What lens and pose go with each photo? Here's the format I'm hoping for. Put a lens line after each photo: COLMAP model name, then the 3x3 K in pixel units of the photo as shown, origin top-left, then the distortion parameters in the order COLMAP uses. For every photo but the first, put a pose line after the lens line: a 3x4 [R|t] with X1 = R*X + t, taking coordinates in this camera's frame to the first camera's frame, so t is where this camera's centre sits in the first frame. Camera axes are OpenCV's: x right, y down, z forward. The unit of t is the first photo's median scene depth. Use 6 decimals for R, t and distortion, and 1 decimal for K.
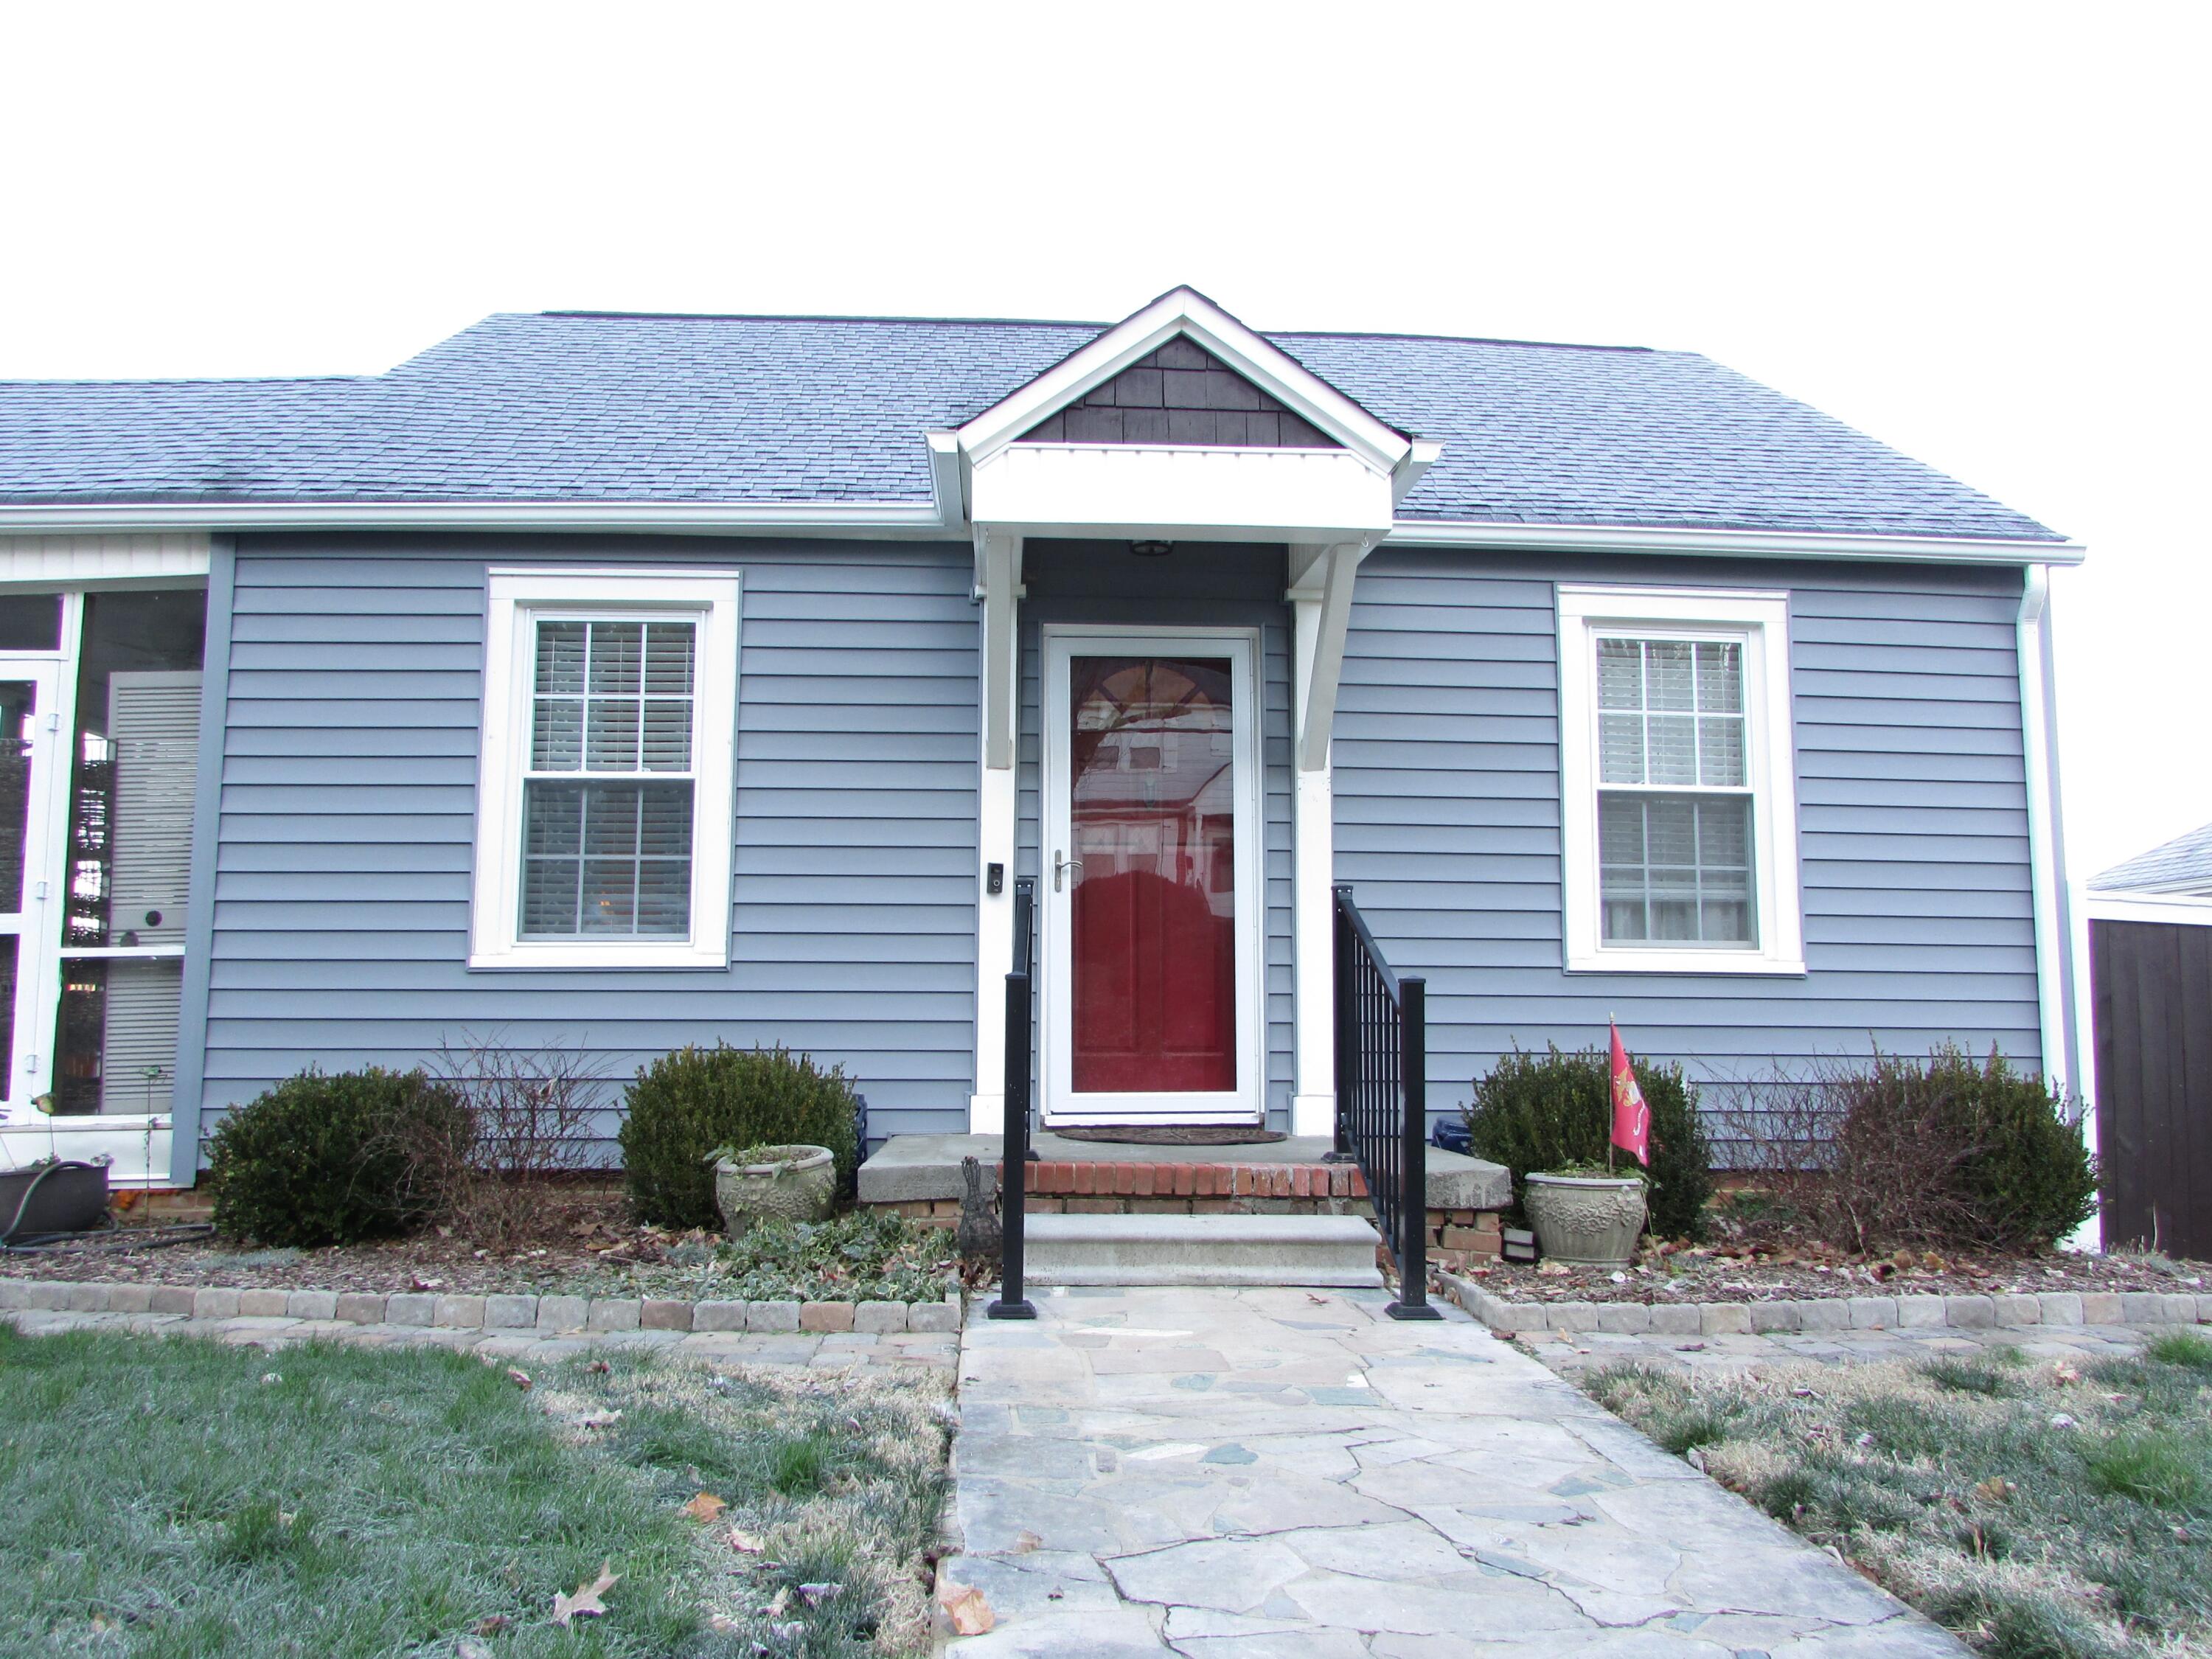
lens RADIAL K [[1592.8, 0, 1085.1], [0, 1592.8, 853.0], [0, 0, 1]] dist [-0.019281, -0.002242]
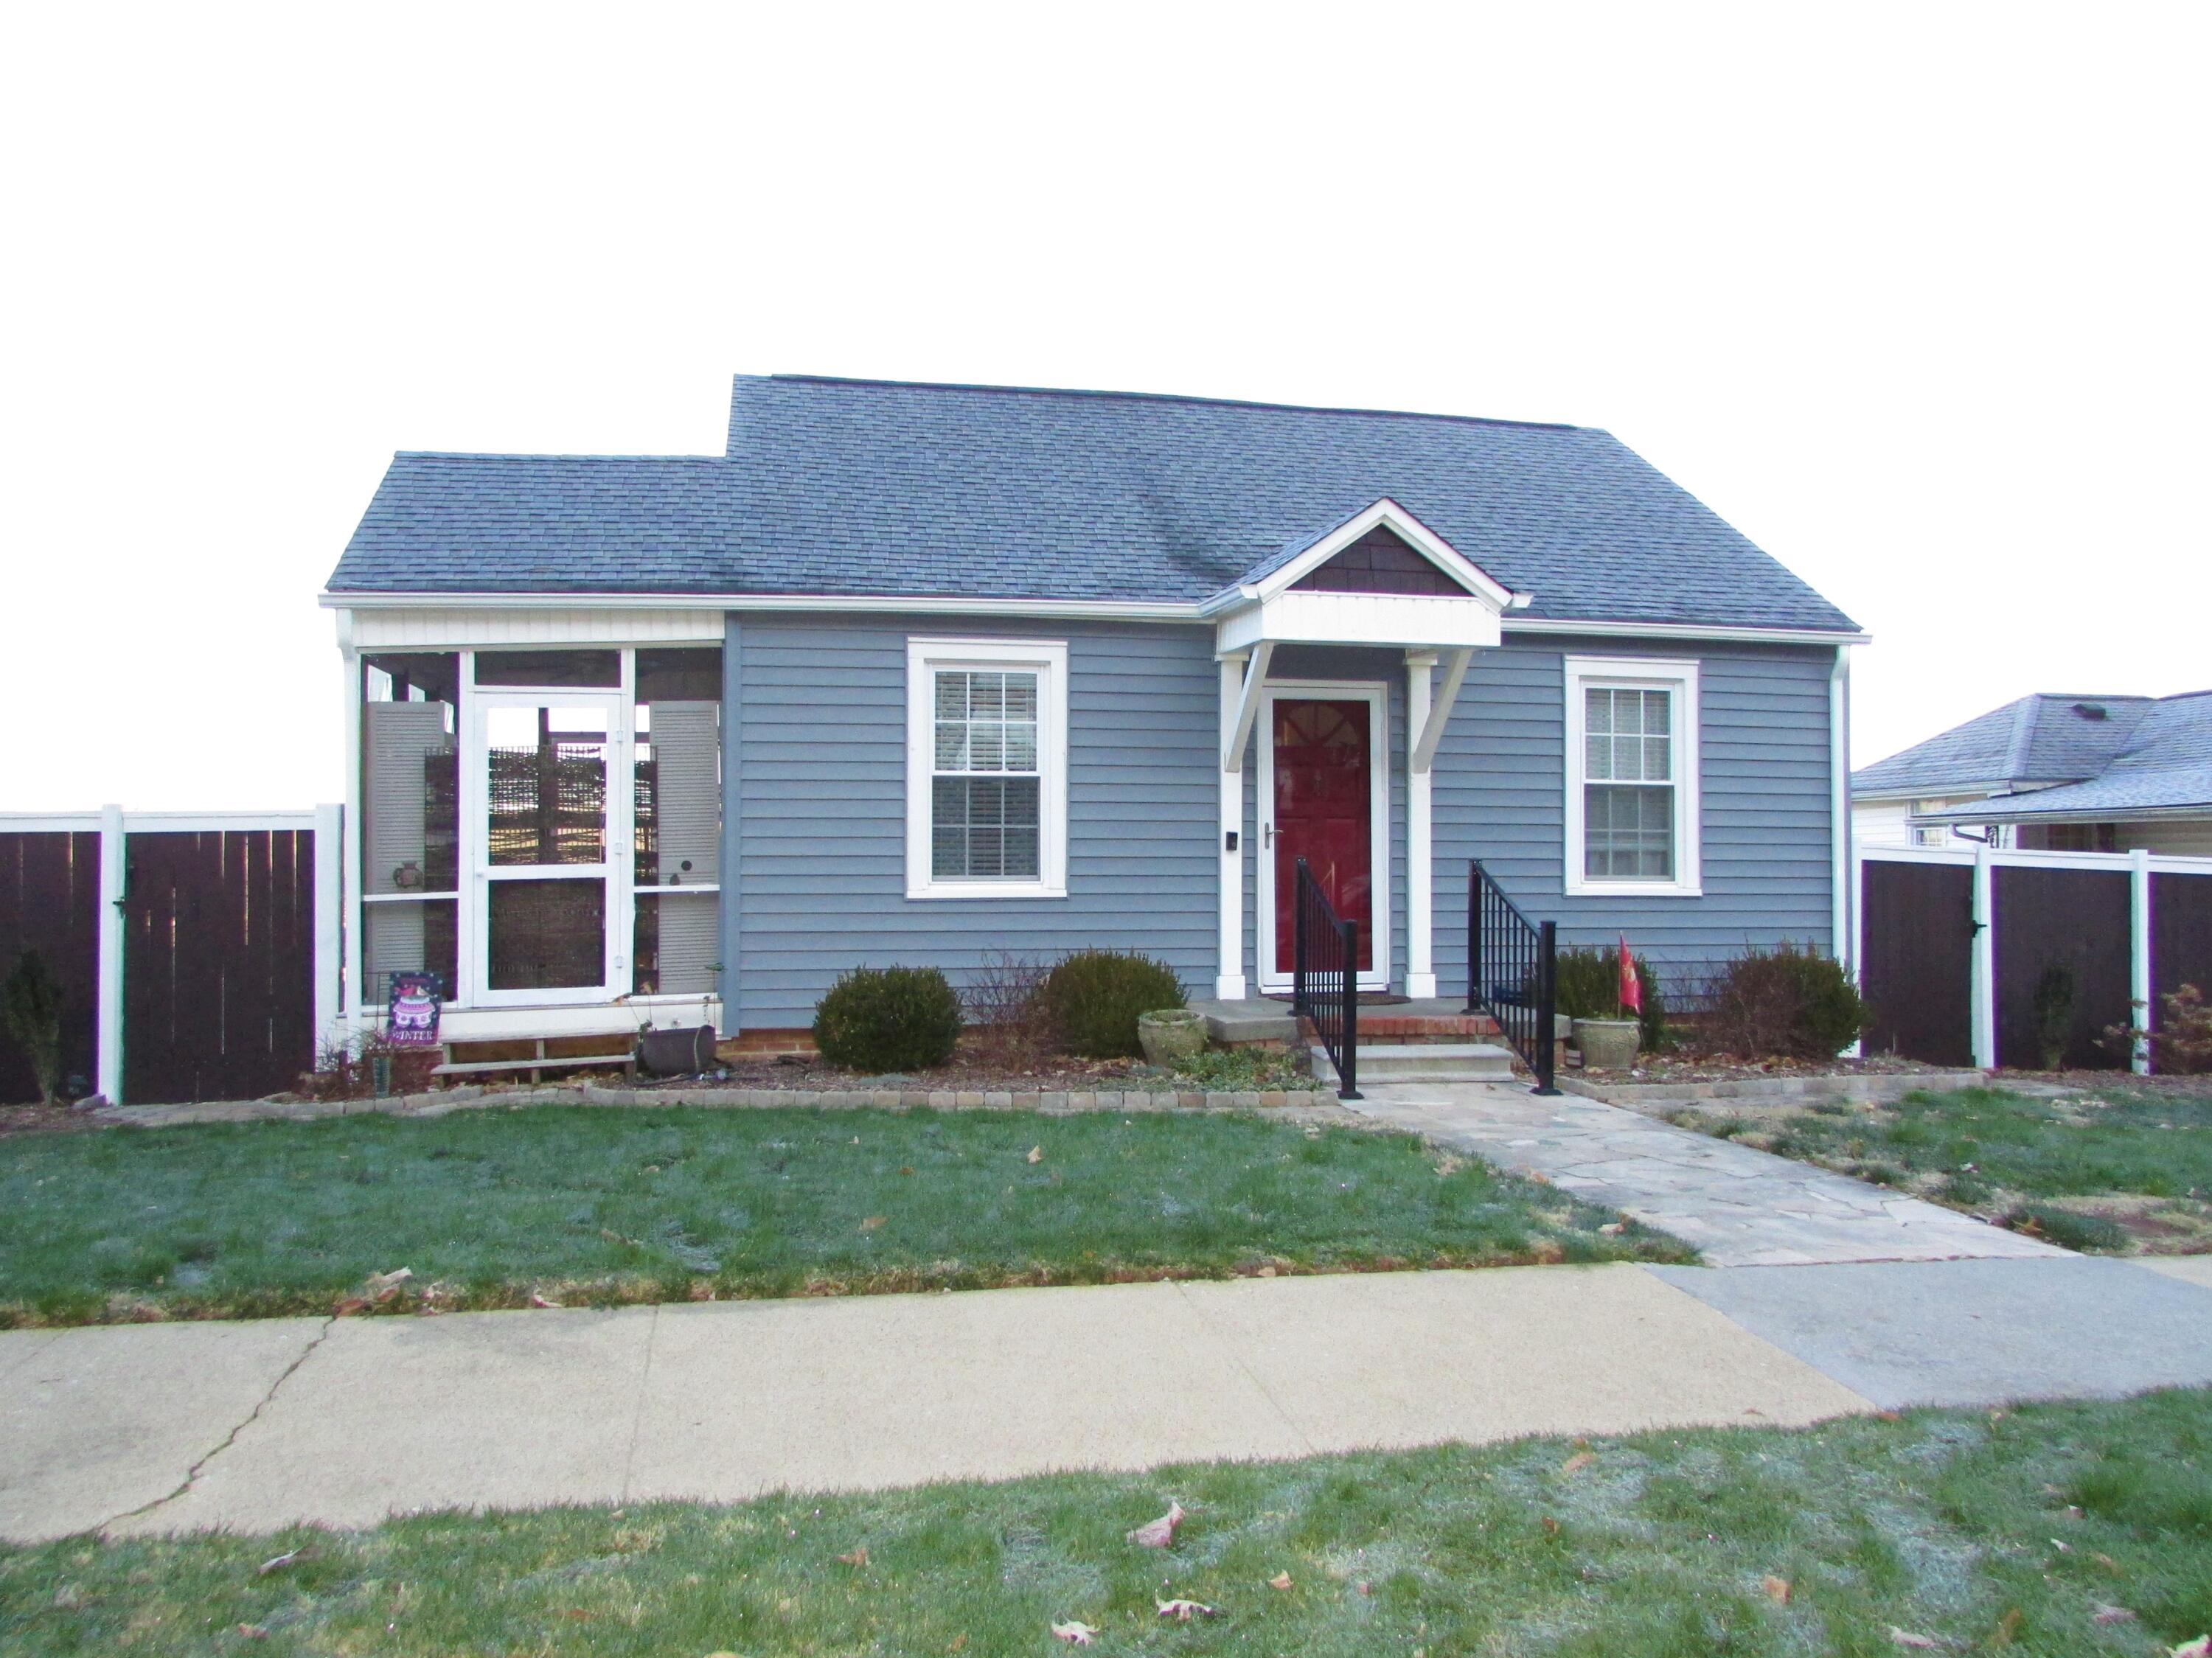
lens RADIAL K [[1592.7, 0, 1057.0], [0, 1592.7, 828.0], [0, 0, 1]] dist [-0.019281, -0.002242]
pose [[0.992153, 0.000890, 0.125024, -0.427235], [-0.011358, 0.996481, 0.083043, -0.127083], [-0.124510, -0.083812, 0.988672, -0.556631]]
